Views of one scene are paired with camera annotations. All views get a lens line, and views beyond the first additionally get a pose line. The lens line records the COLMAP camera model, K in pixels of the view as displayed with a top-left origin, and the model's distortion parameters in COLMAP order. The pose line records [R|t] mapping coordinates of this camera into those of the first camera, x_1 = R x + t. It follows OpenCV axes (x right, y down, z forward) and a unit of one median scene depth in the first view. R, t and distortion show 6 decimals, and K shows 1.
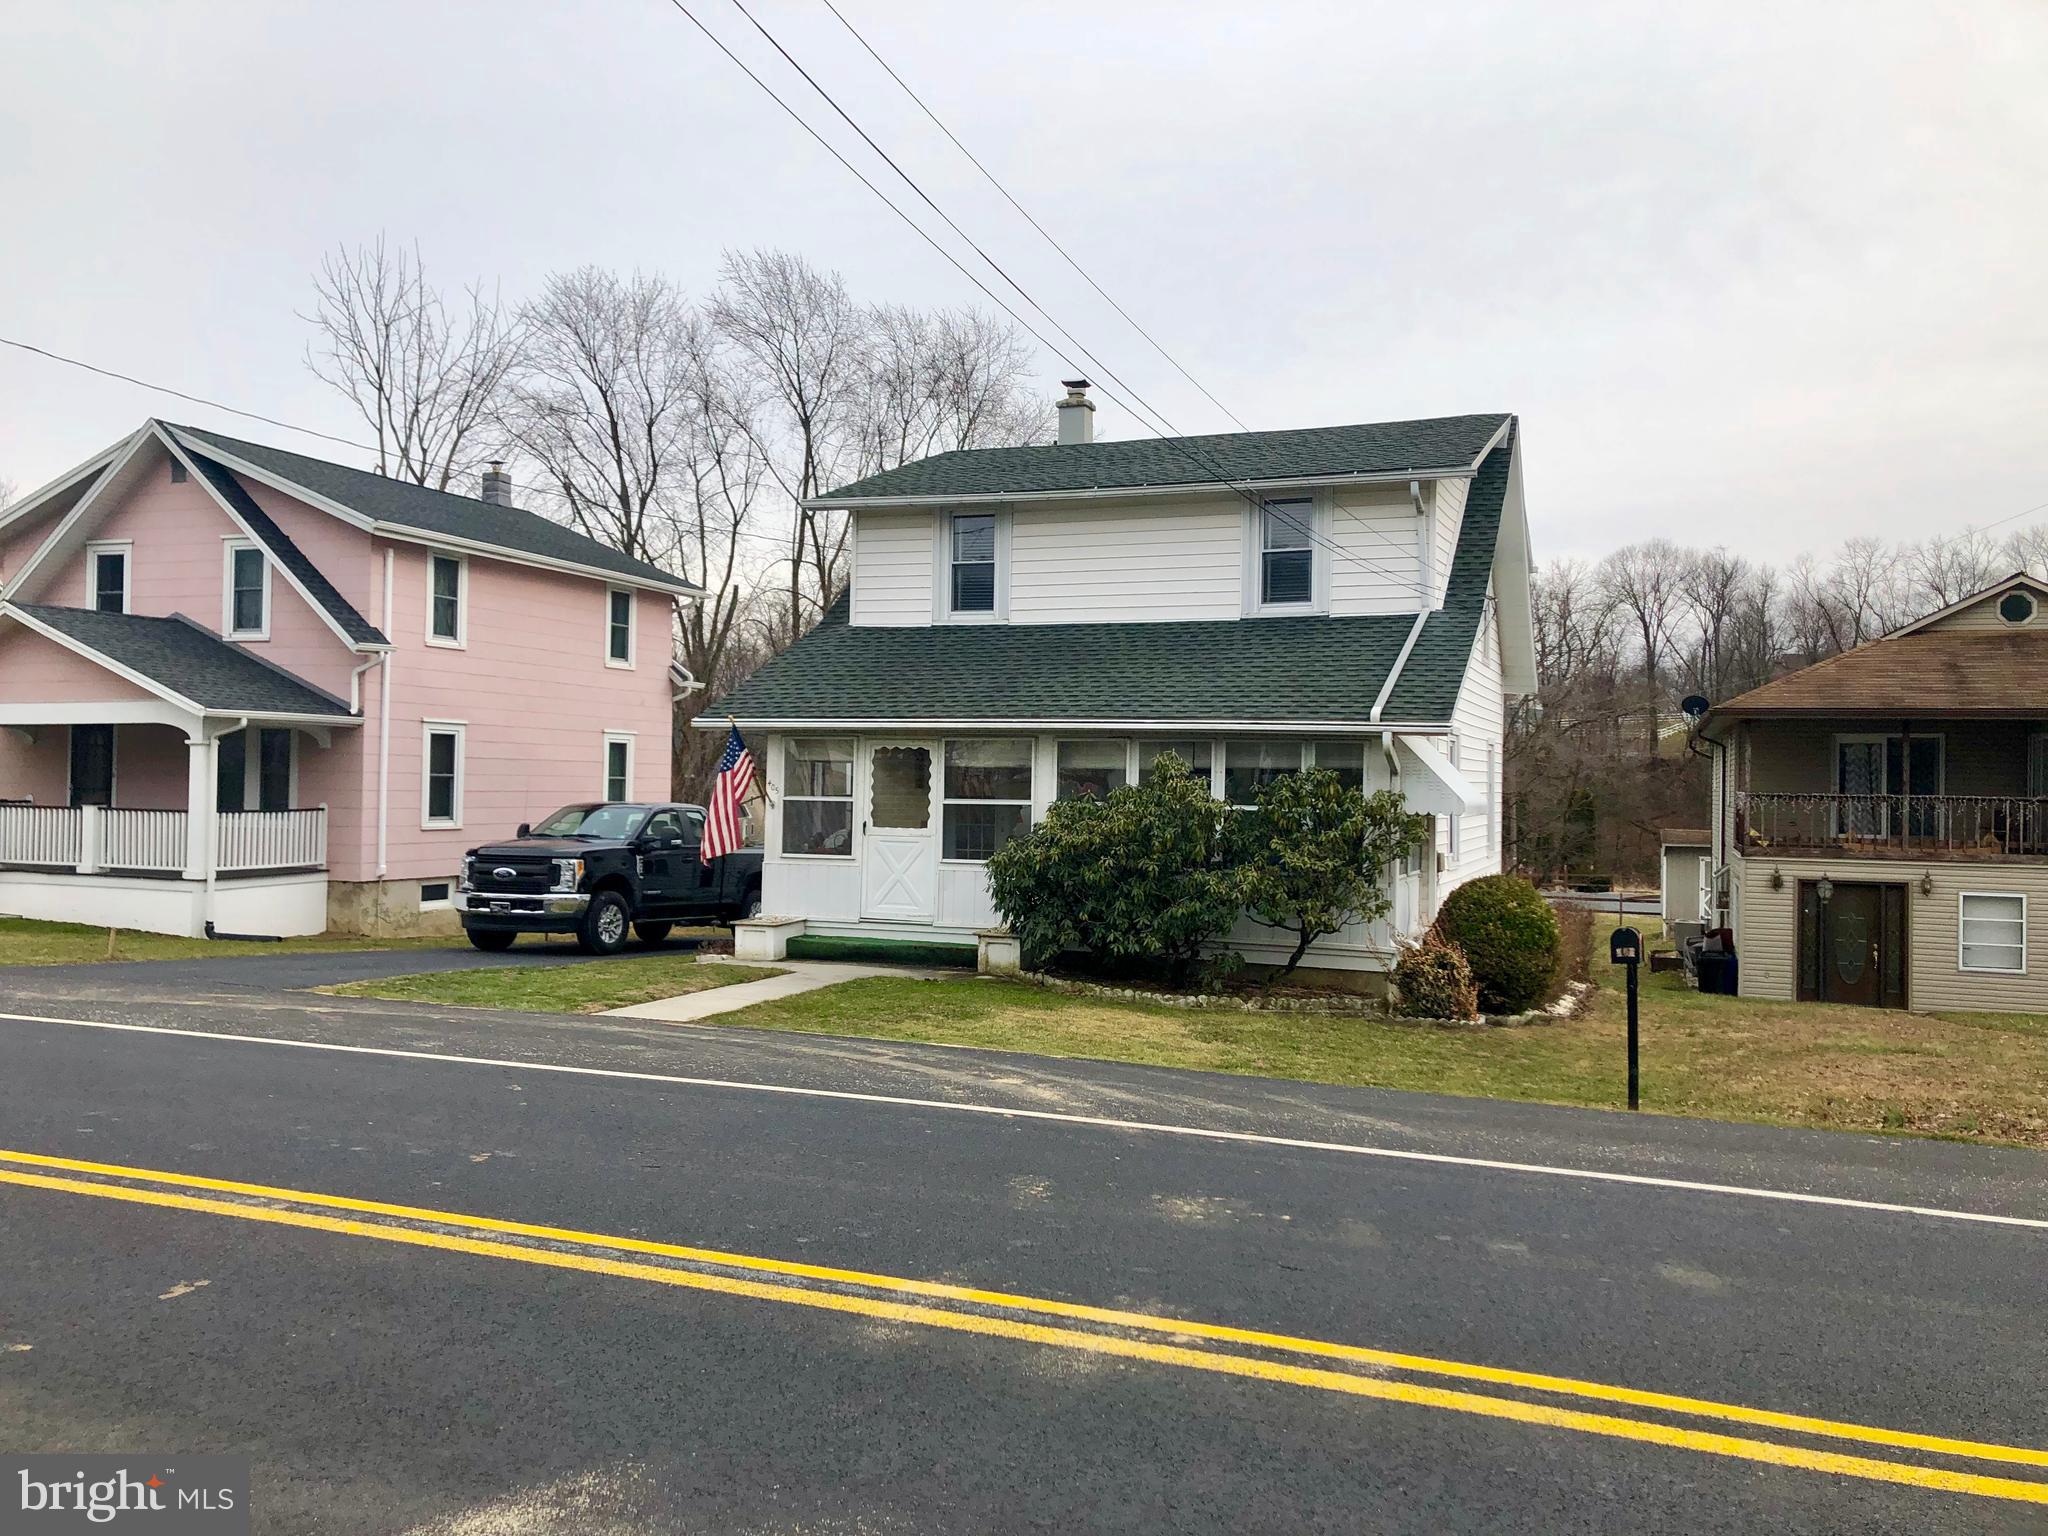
lens RADIAL K [[1689.7, 0, 1009.0], [0, 1689.7, 761.0], [0, 0, 1]] dist [0.030613, -0.025196]
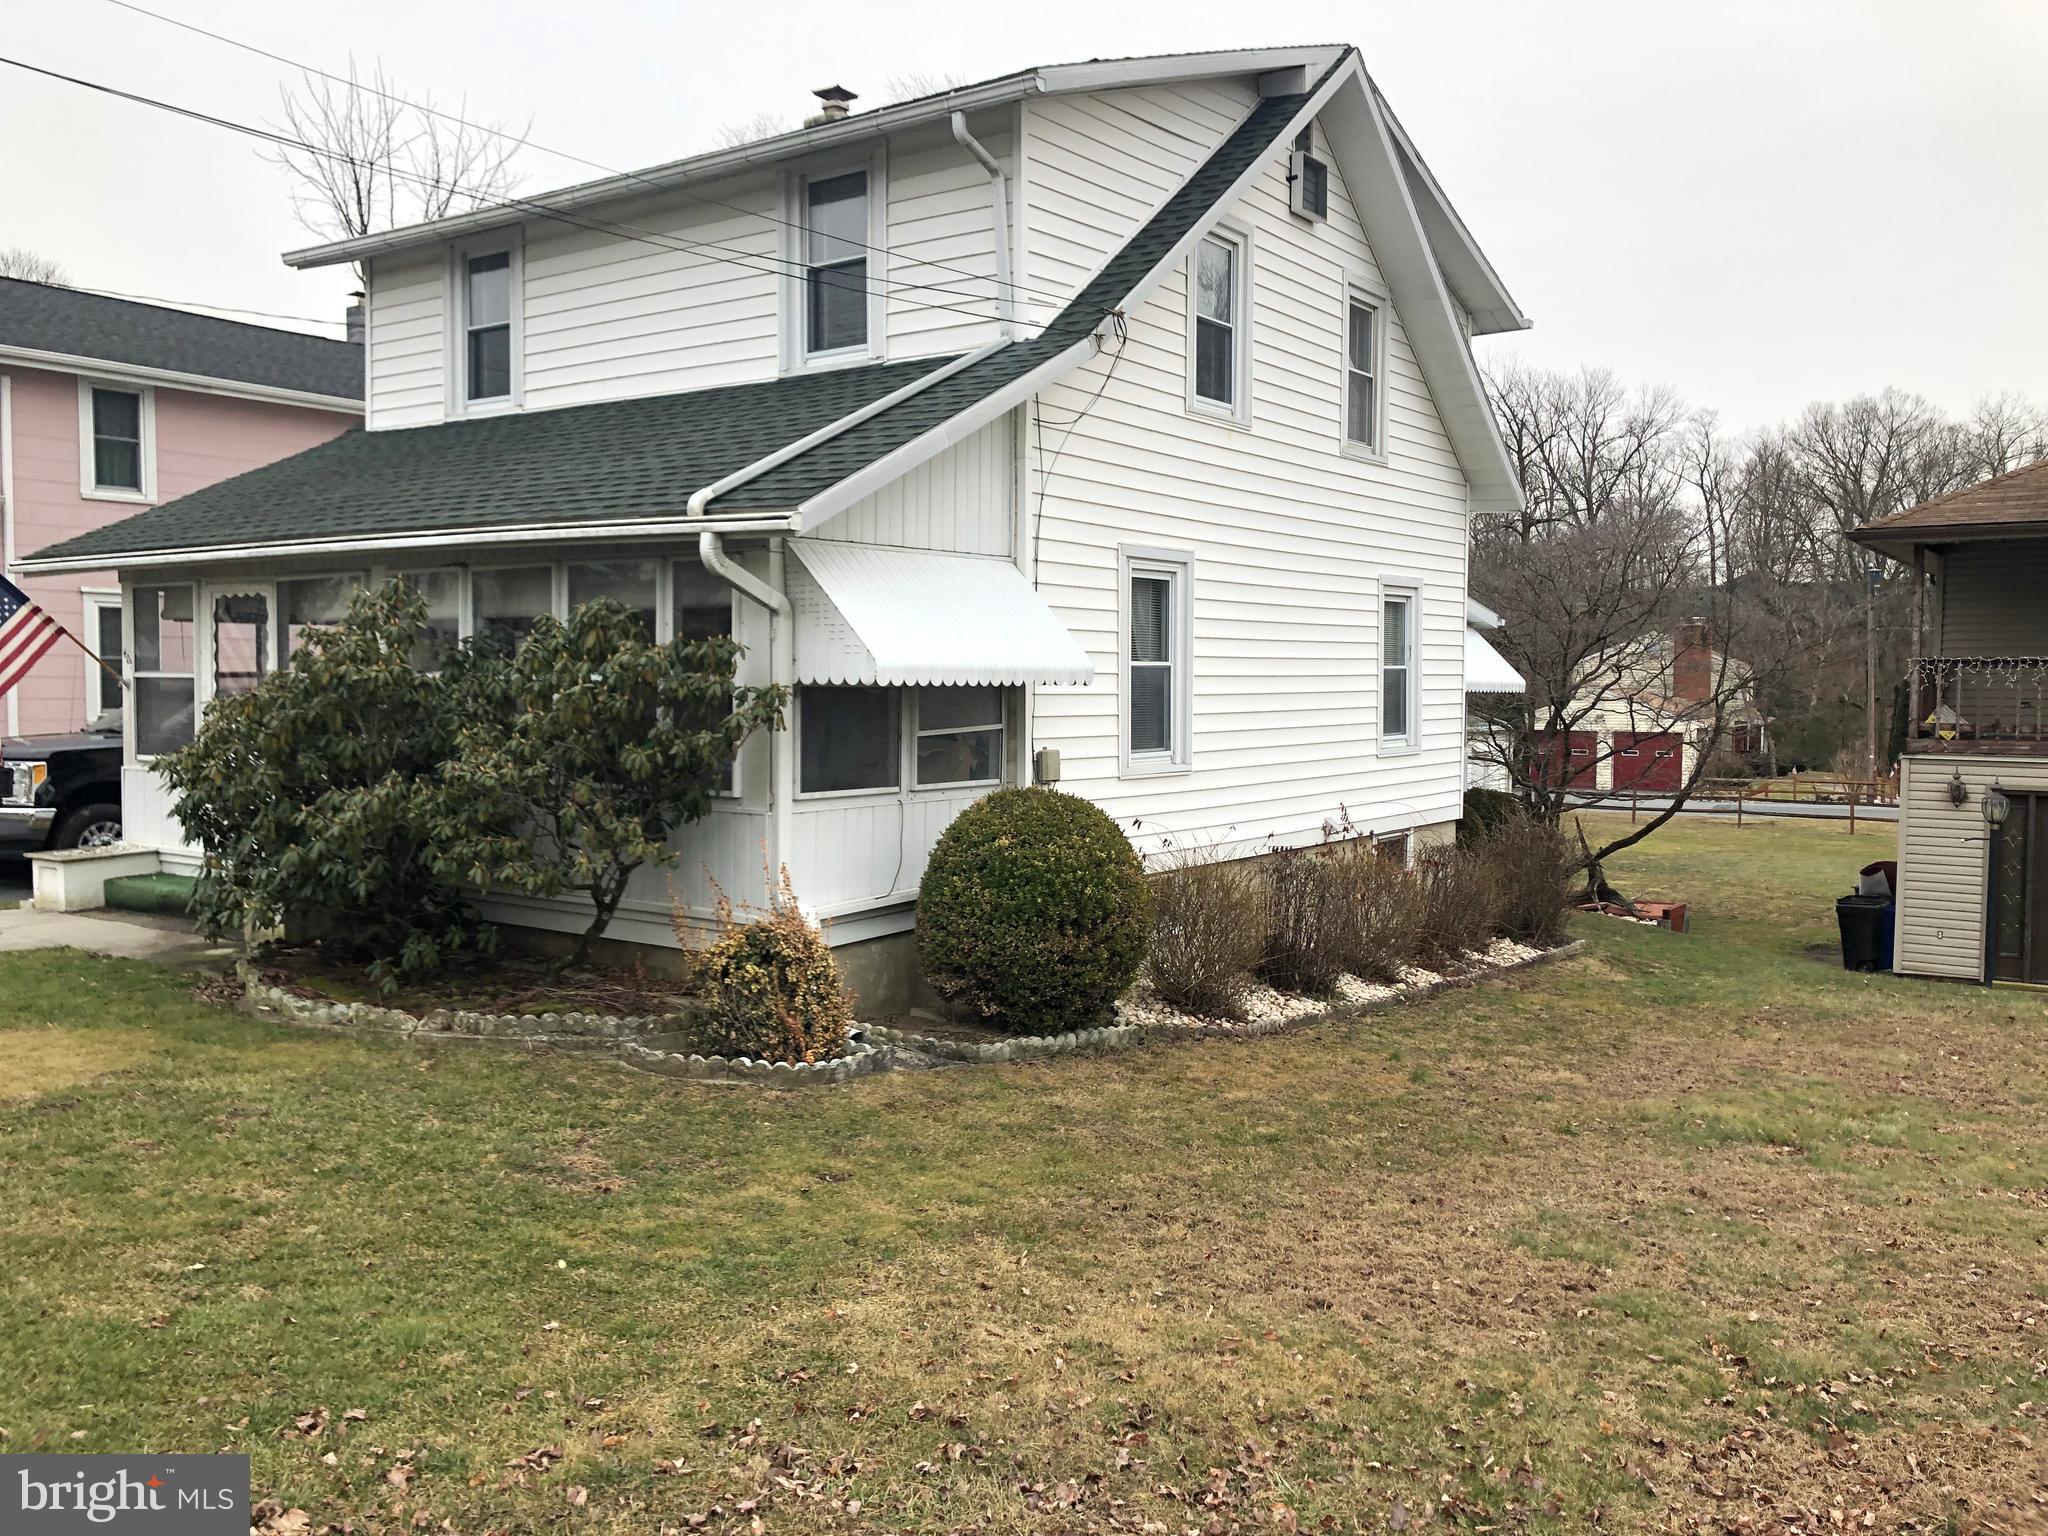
lens RADIAL K [[1689.7, 0, 1019.3], [0, 1689.7, 778.6], [0, 0, 1]] dist [0.030613, -0.025196]
pose [[0.970405, 0.001780, -0.241476, 0.387998], [0.015288, 0.997514, 0.068788, 0.022214], [0.240998, -0.070444, 0.967966, 0.415351]]
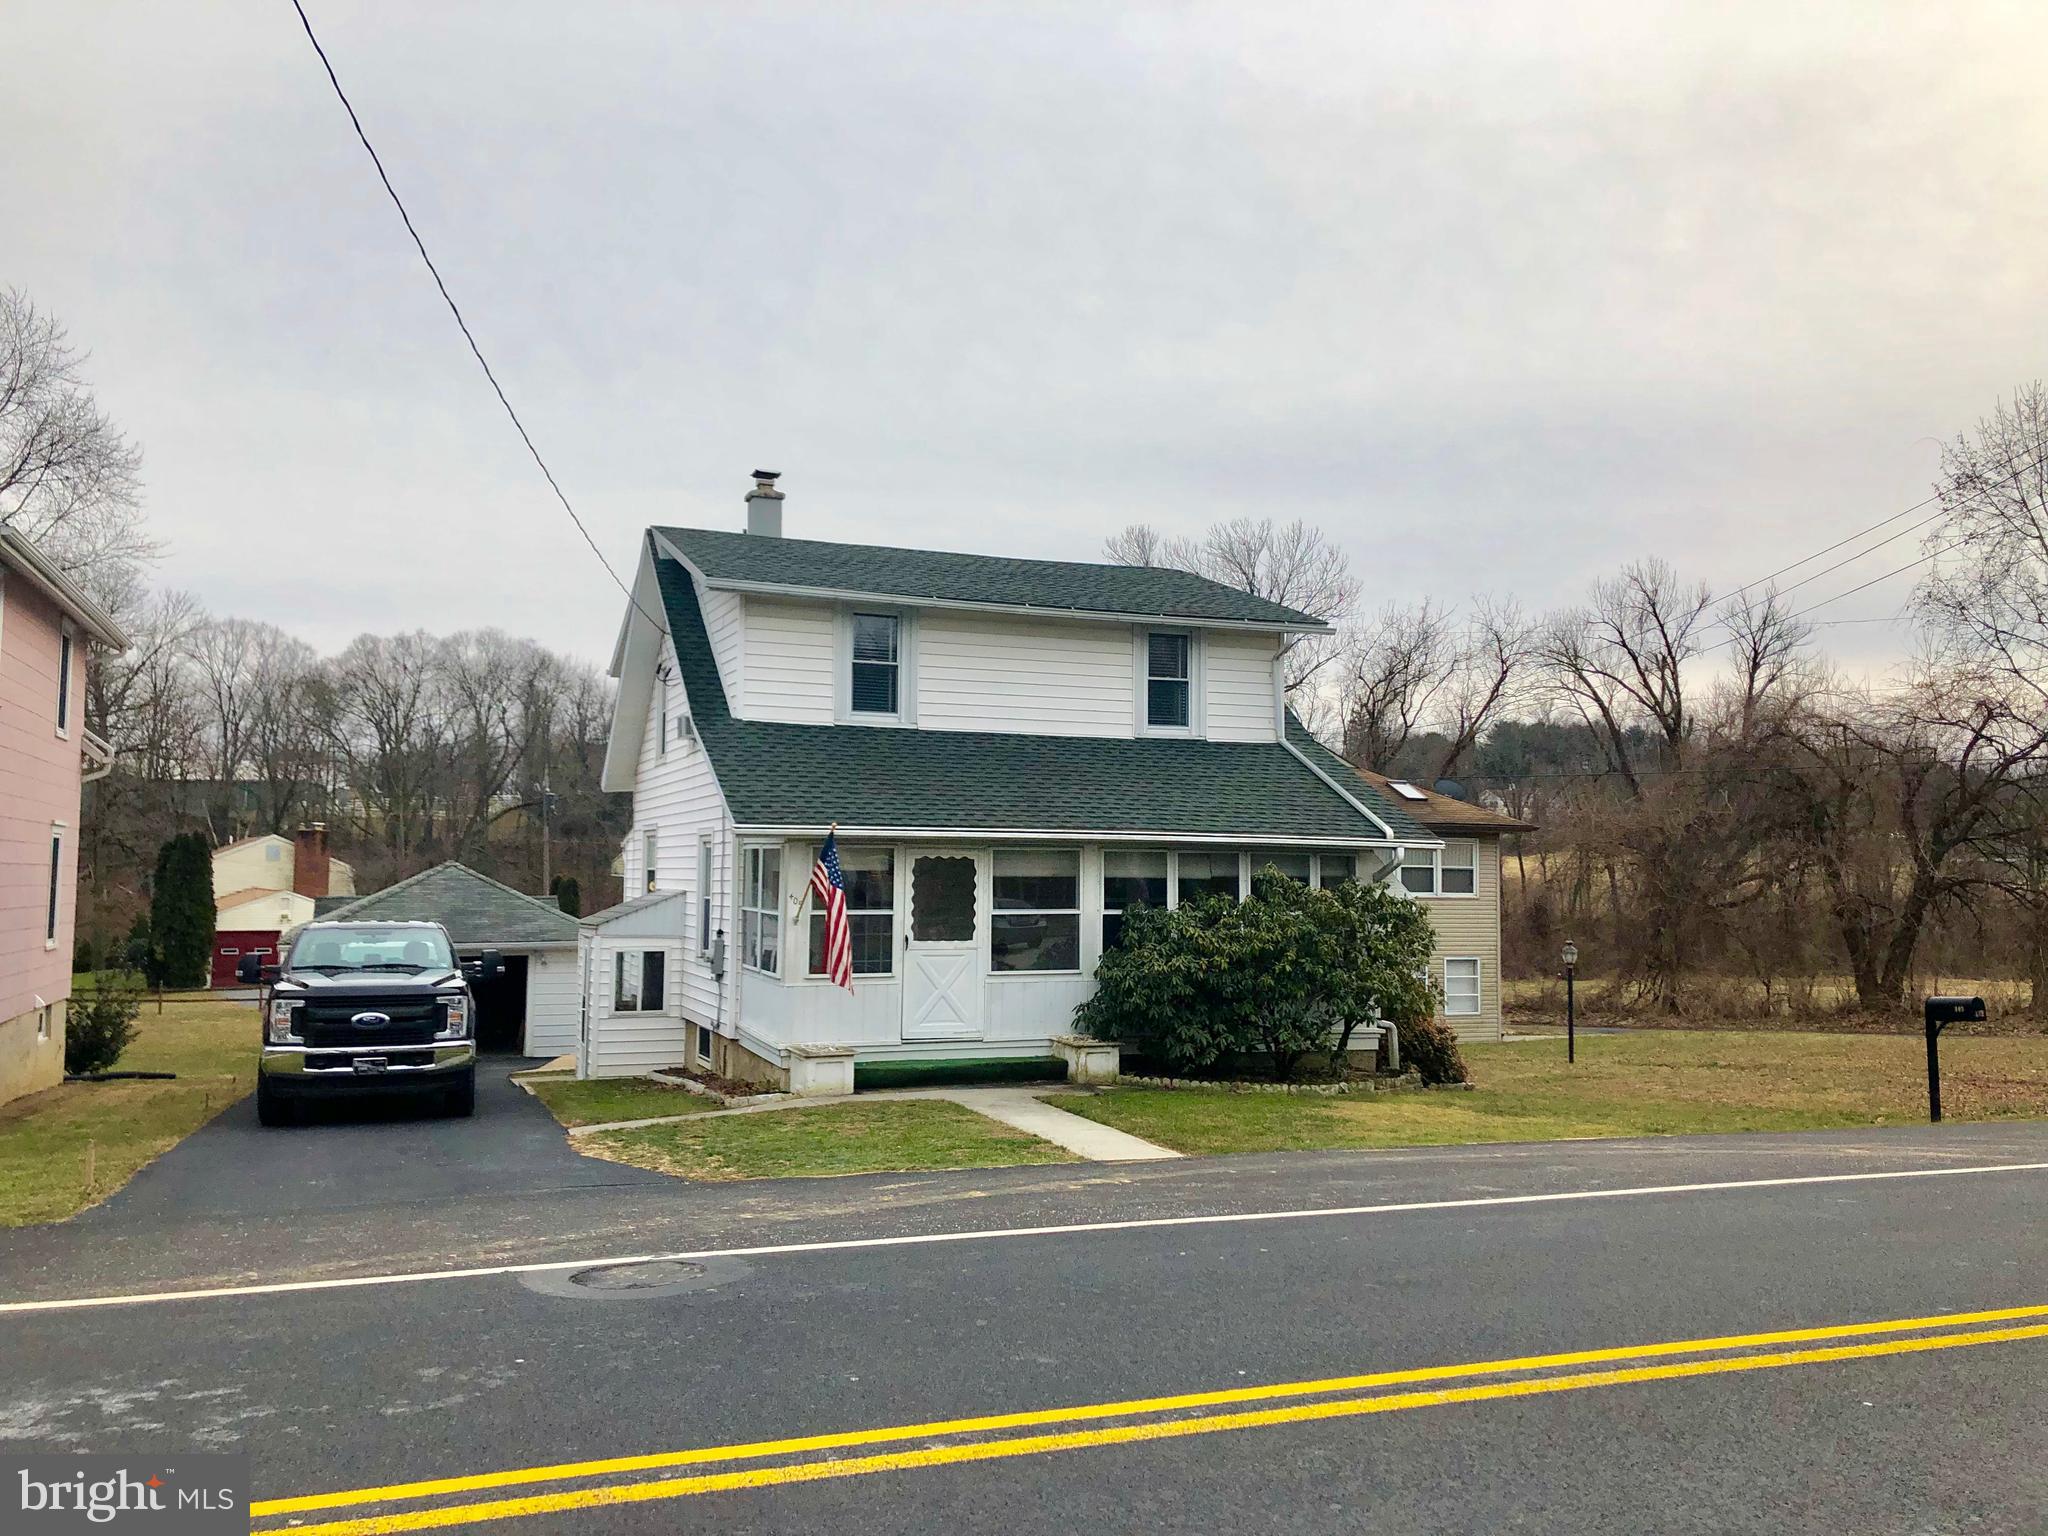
lens RADIAL K [[1689.7, 0, 987.4], [0, 1689.7, 754.7], [0, 0, 1]] dist [0.030613, -0.025196]
pose [[0.722808, 0.039711, 0.689907, -0.705080], [-0.005620, 0.998652, -0.051594, -0.016544], [-0.691026, 0.033416, 0.722057, 0.283860]]
